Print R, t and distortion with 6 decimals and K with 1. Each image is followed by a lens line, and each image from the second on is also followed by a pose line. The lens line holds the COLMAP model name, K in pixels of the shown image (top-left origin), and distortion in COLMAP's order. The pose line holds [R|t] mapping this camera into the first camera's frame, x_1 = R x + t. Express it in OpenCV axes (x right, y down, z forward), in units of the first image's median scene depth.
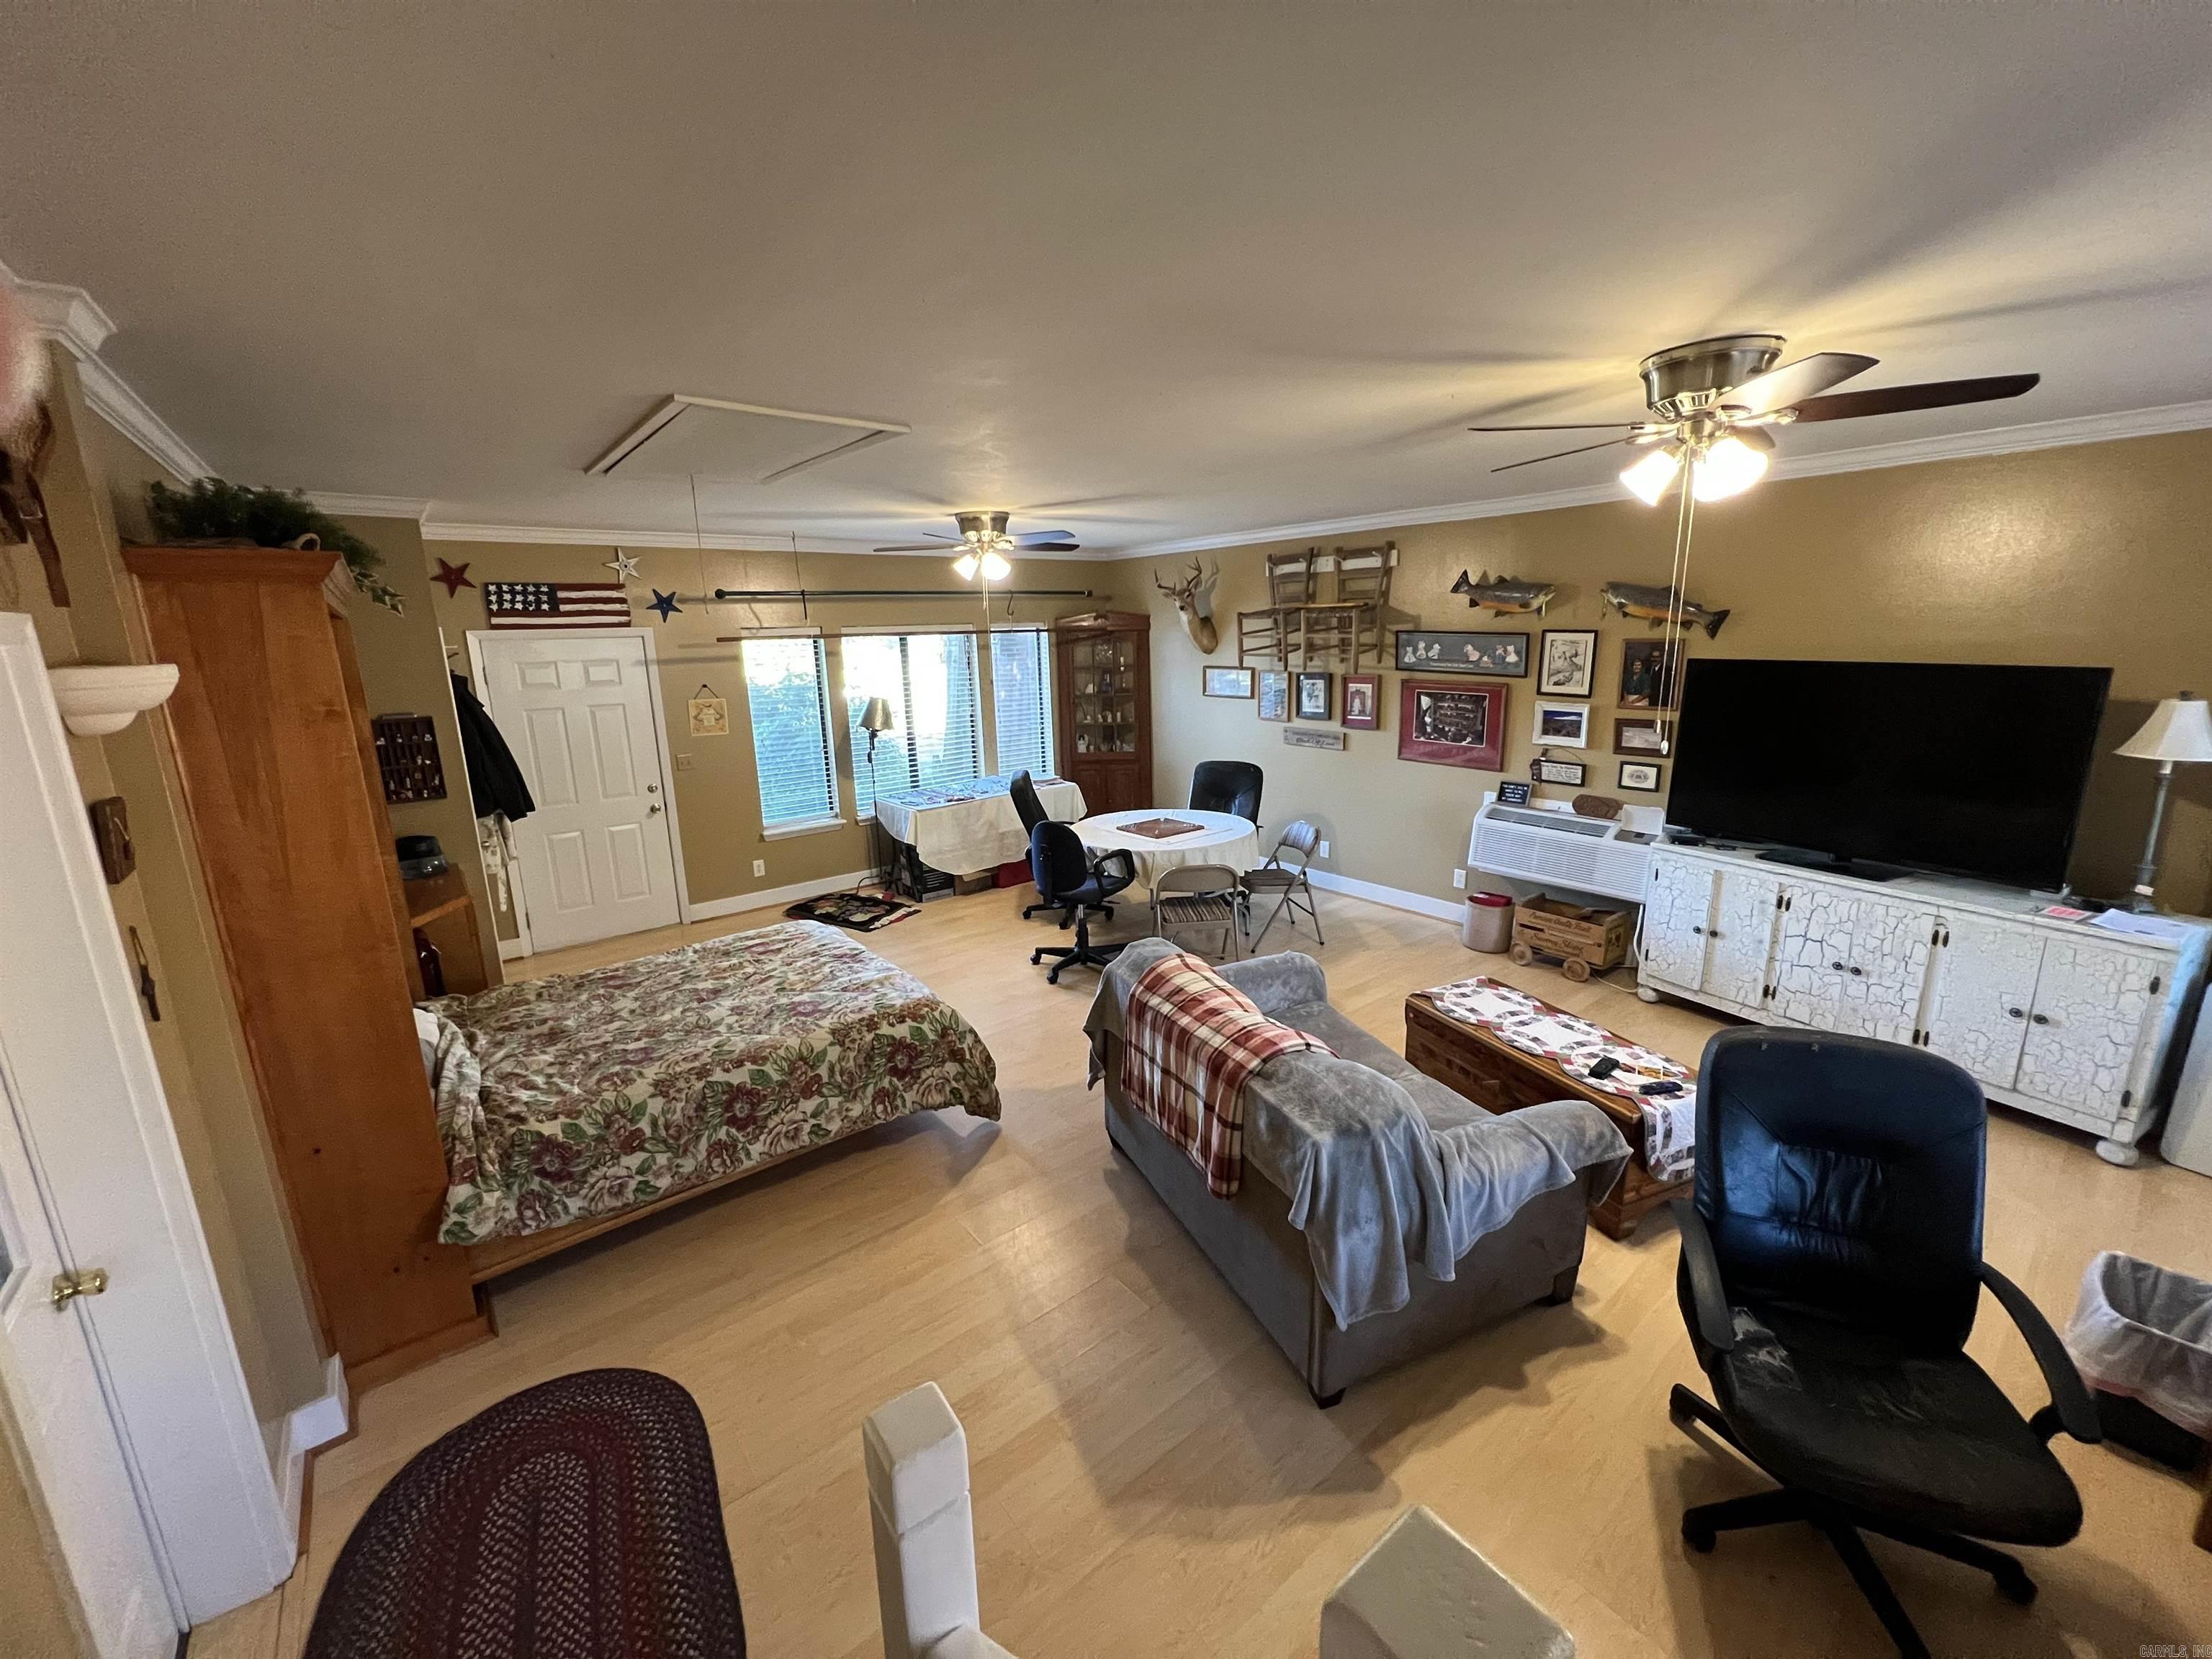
lens RADIAL K [[880.2, 0, 1098.9], [0, 880.2, 824.2], [0, 0, 1]] dist [-0.000799, -0.000017]
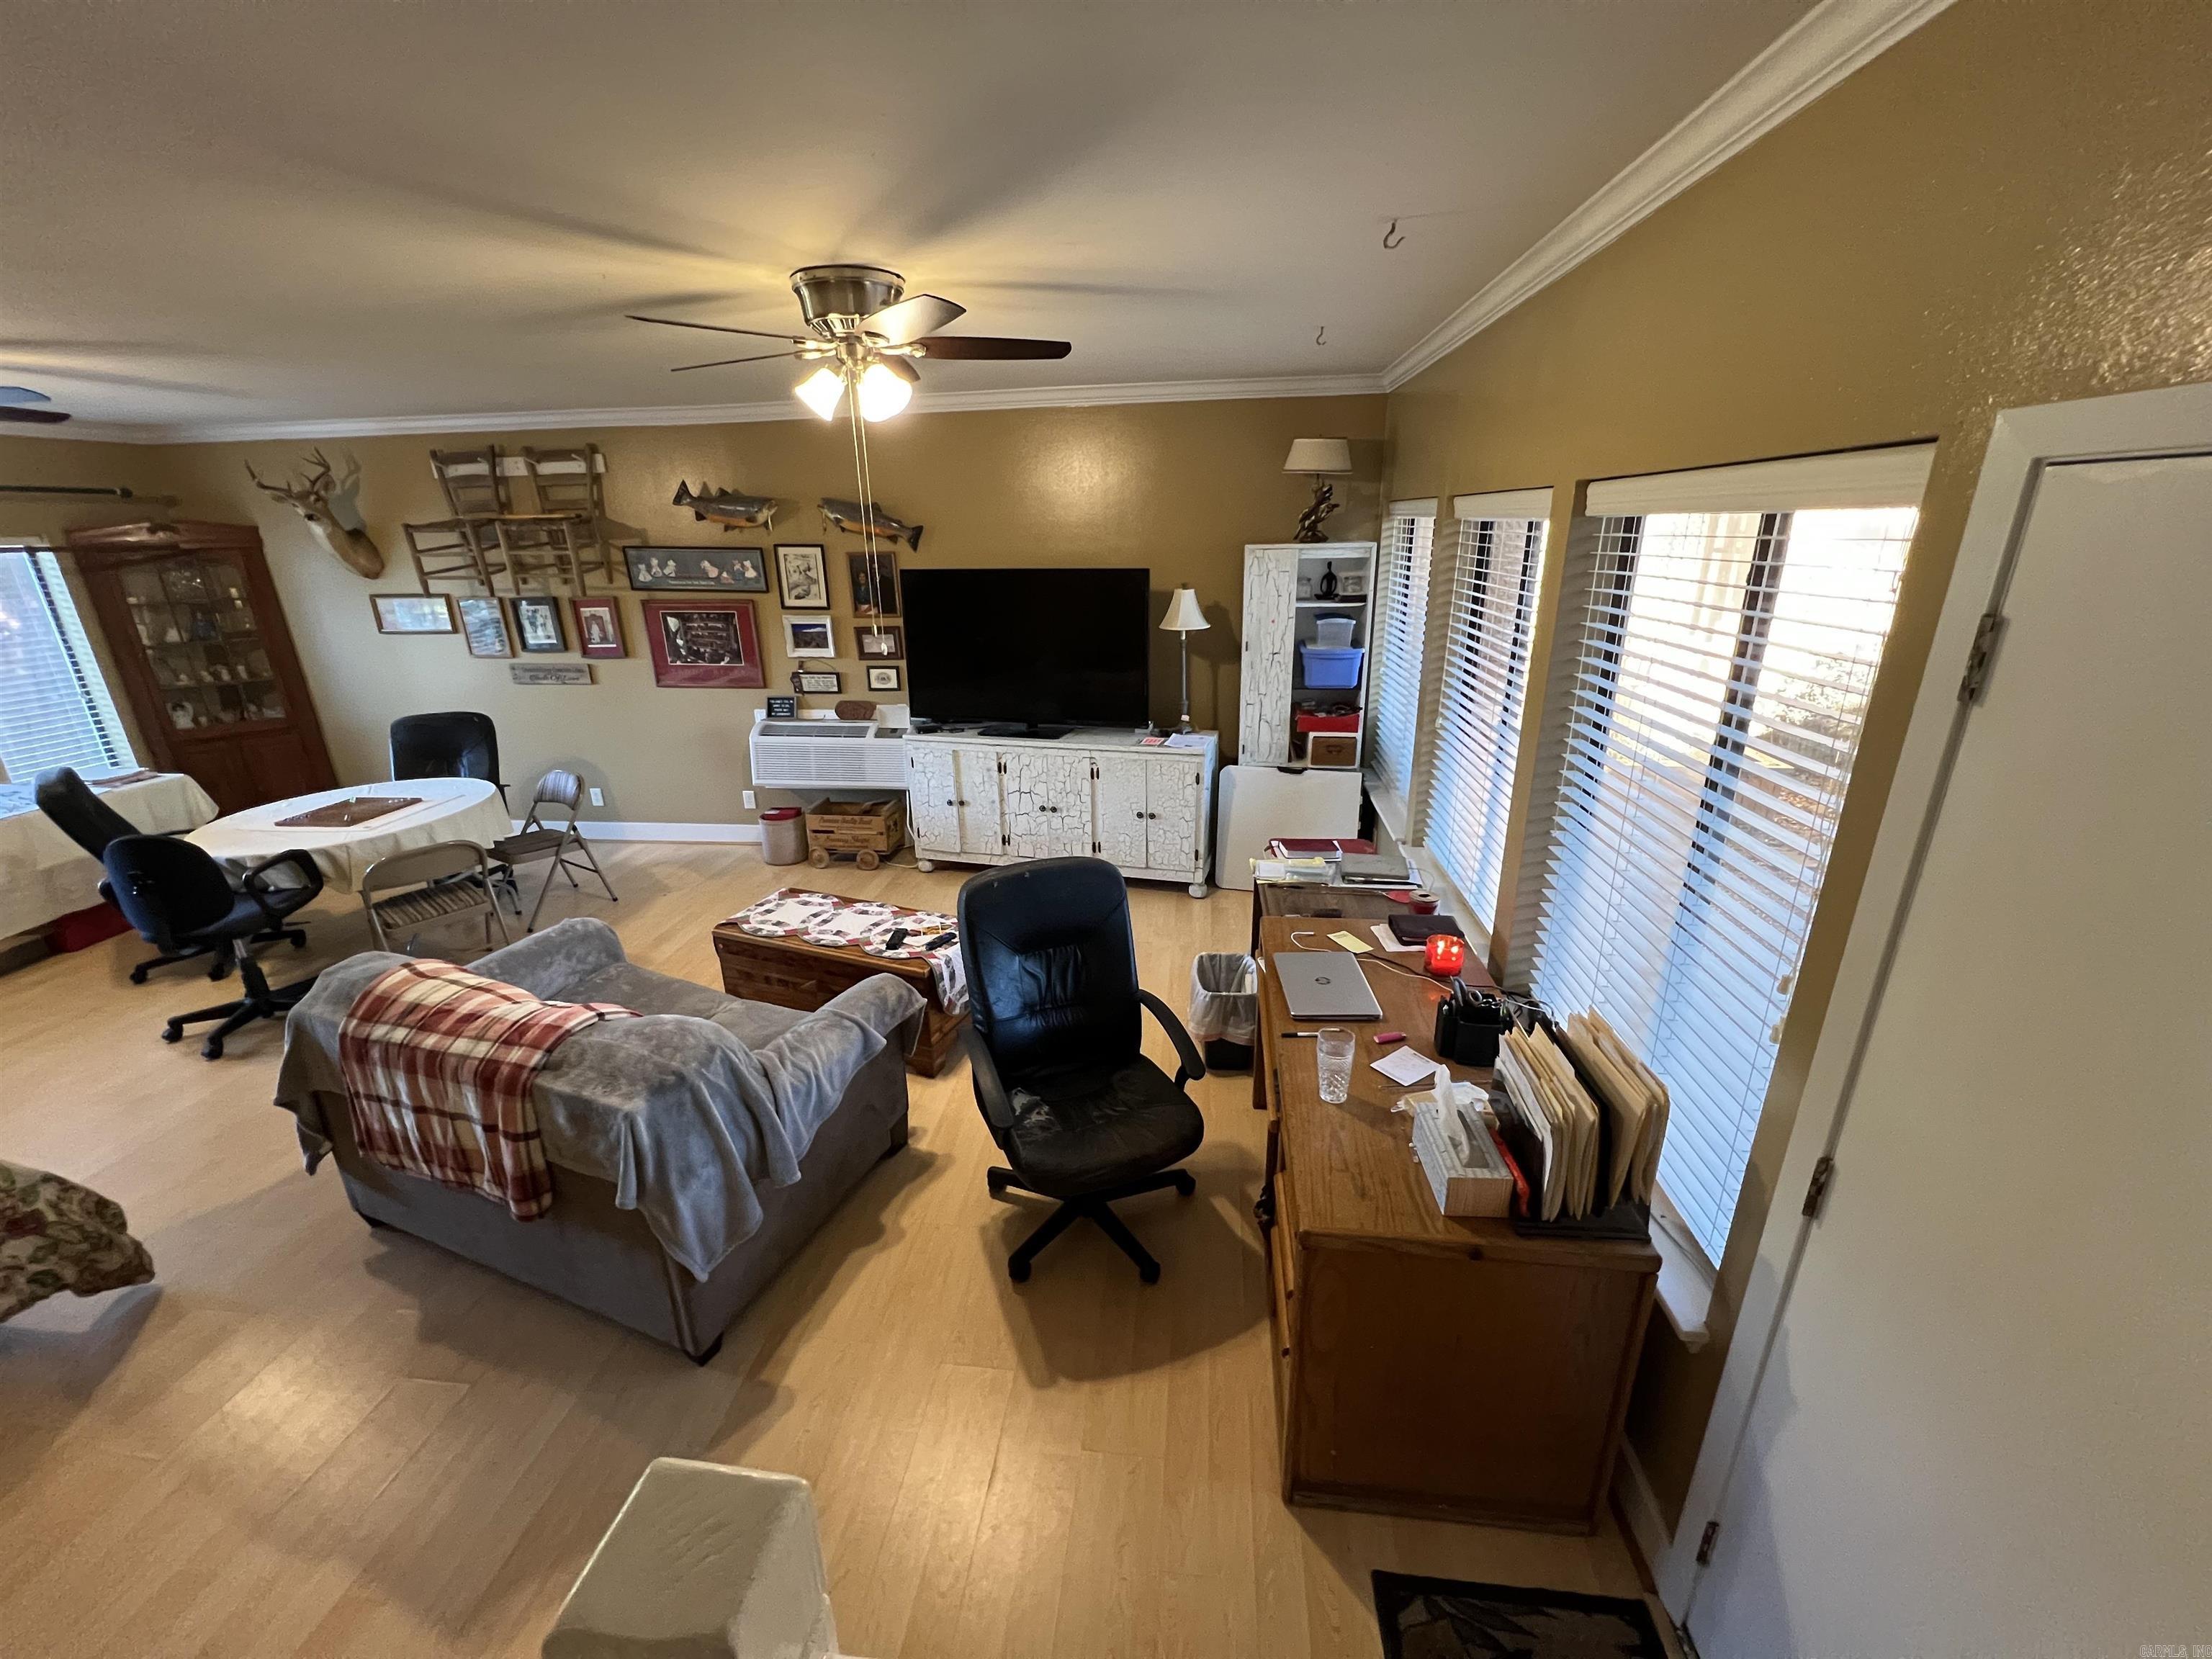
lens RADIAL K [[880.2, 0, 1098.9], [0, 880.2, 824.2], [0, 0, 1]] dist [-0.000799, -0.000017]
pose [[0.712116, -0.215408, 0.668199, 0.029613], [0.156734, 0.976524, 0.147768, 0.005590], [-0.684343, -0.000498, 0.729160, -0.001651]]
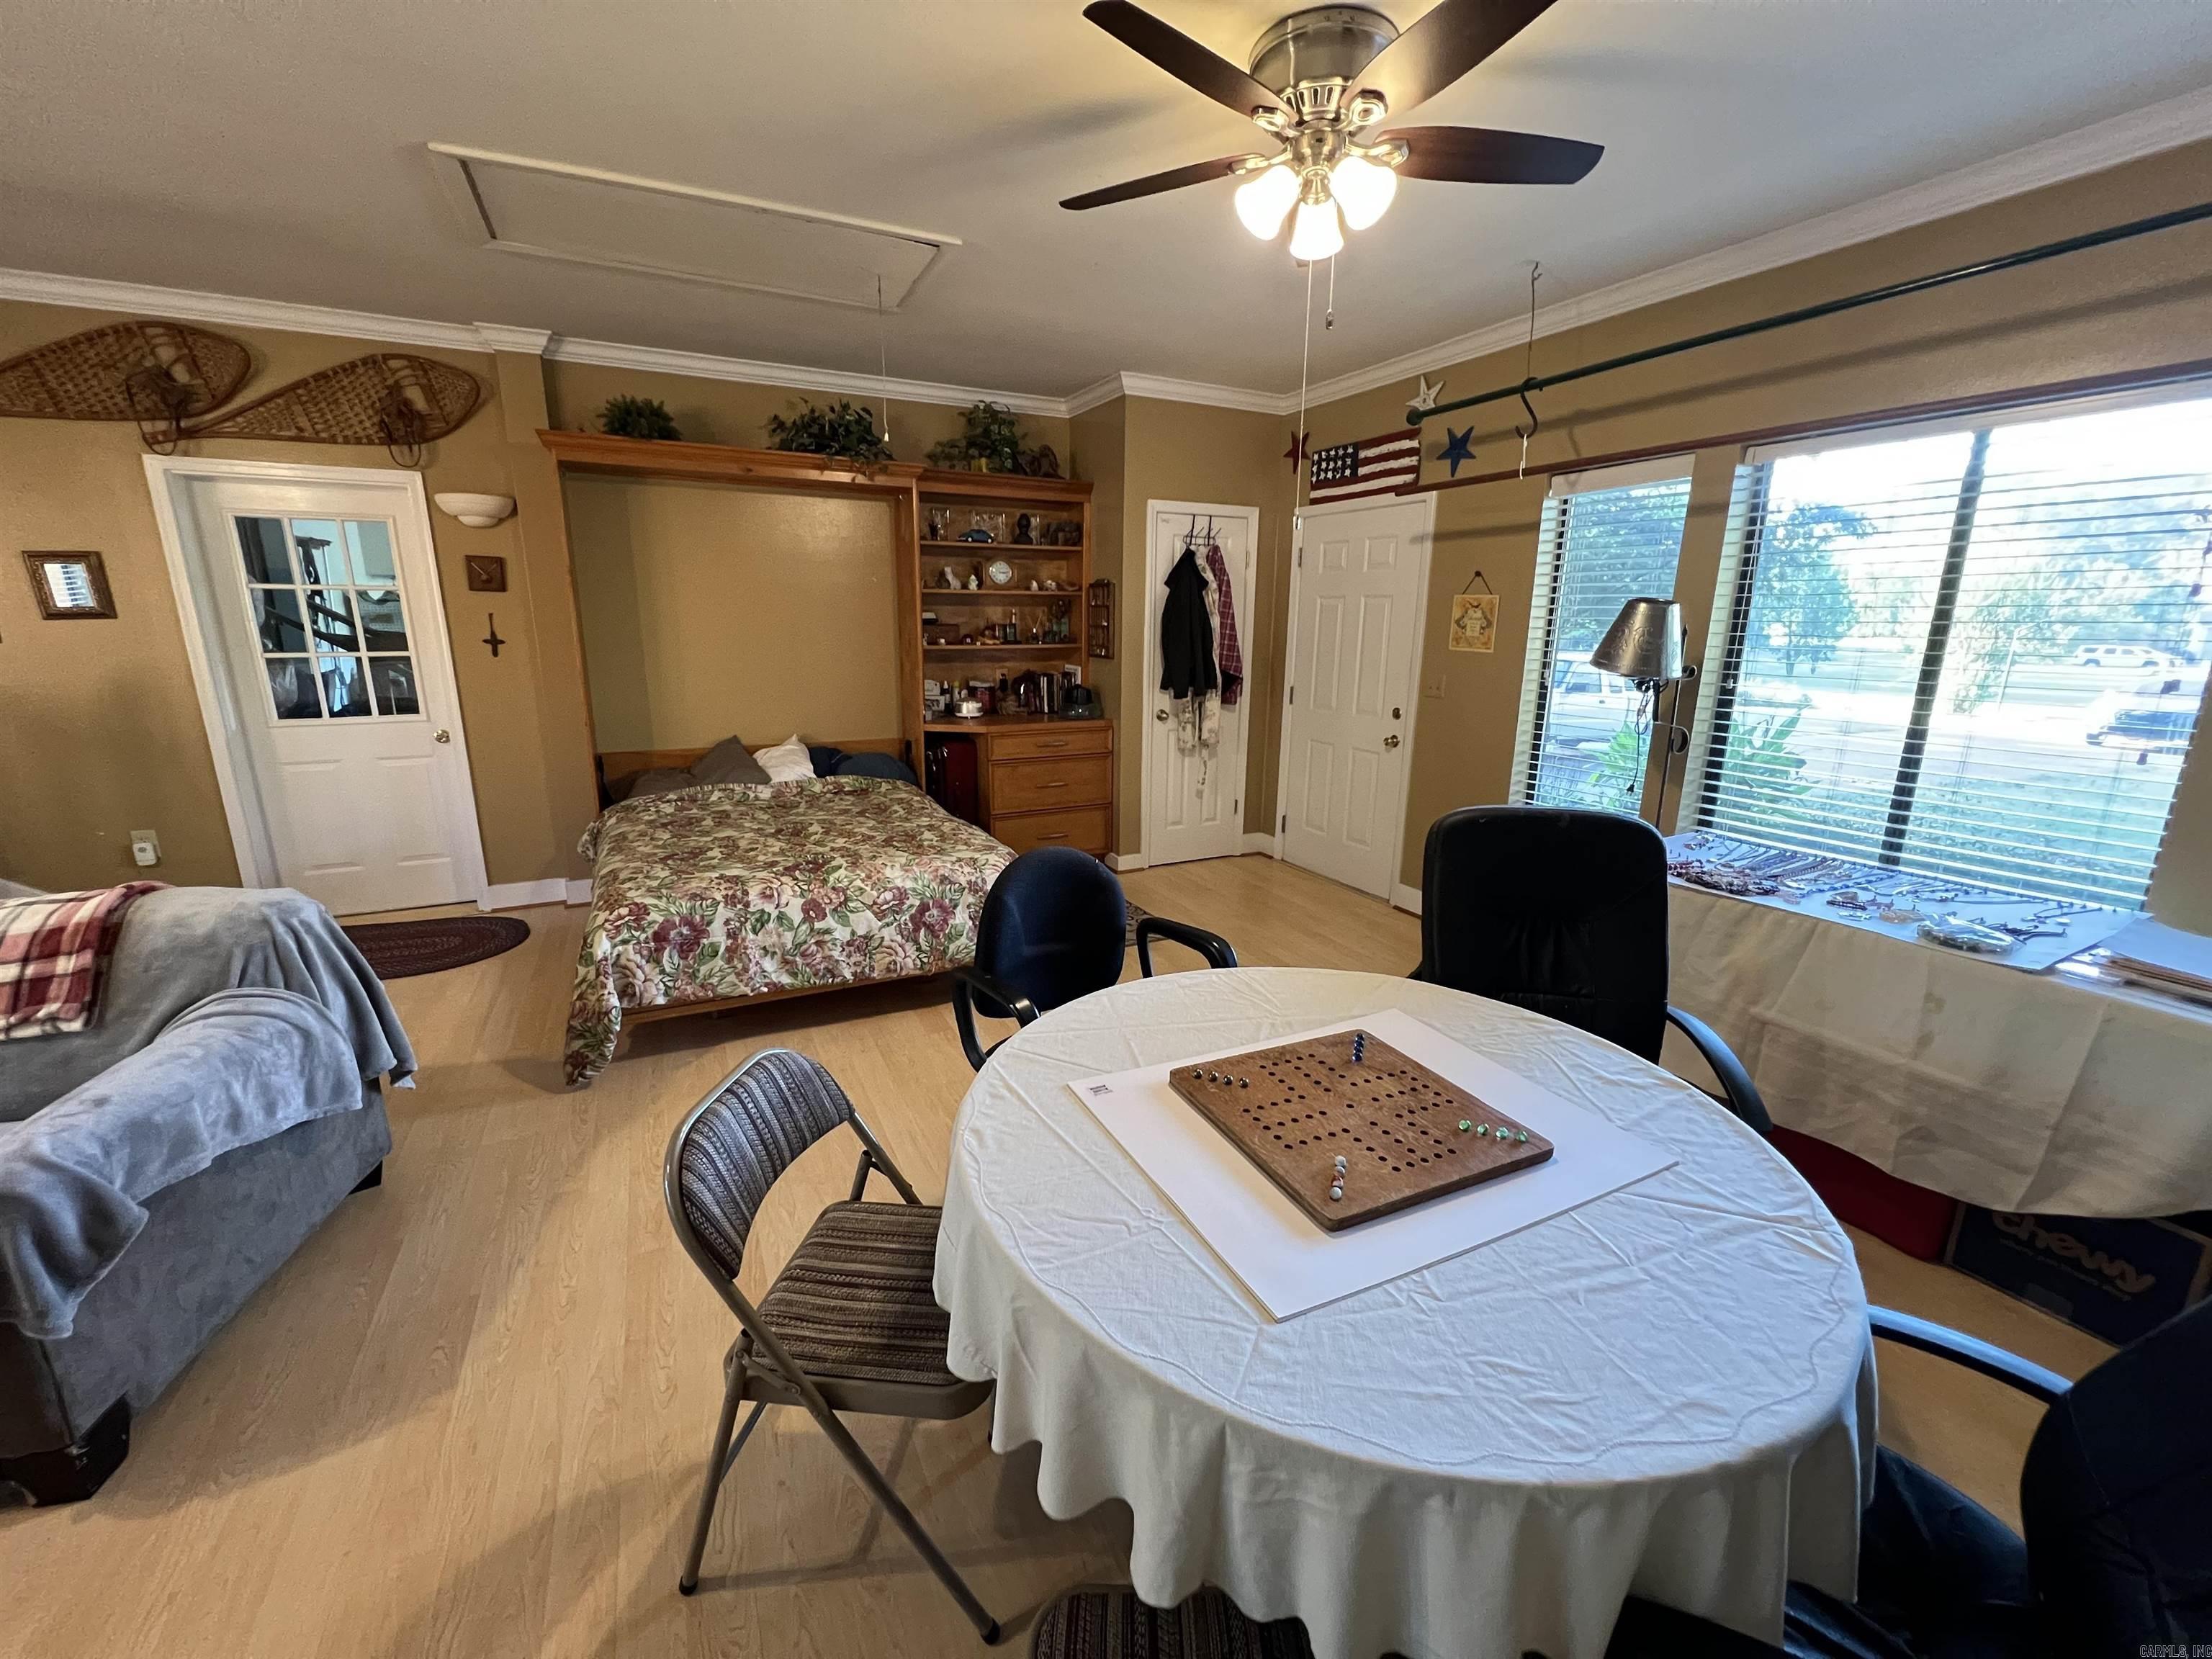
lens RADIAL K [[880.2, 0, 1098.9], [0, 880.2, 824.2], [0, 0, 1]] dist [-0.000799, -0.000017]
pose [[-0.209156, 0.248129, -0.945878, 0.457861], [-0.217362, 0.931278, 0.292363, -0.195963], [0.953419, 0.266747, -0.140849, 1.500378]]
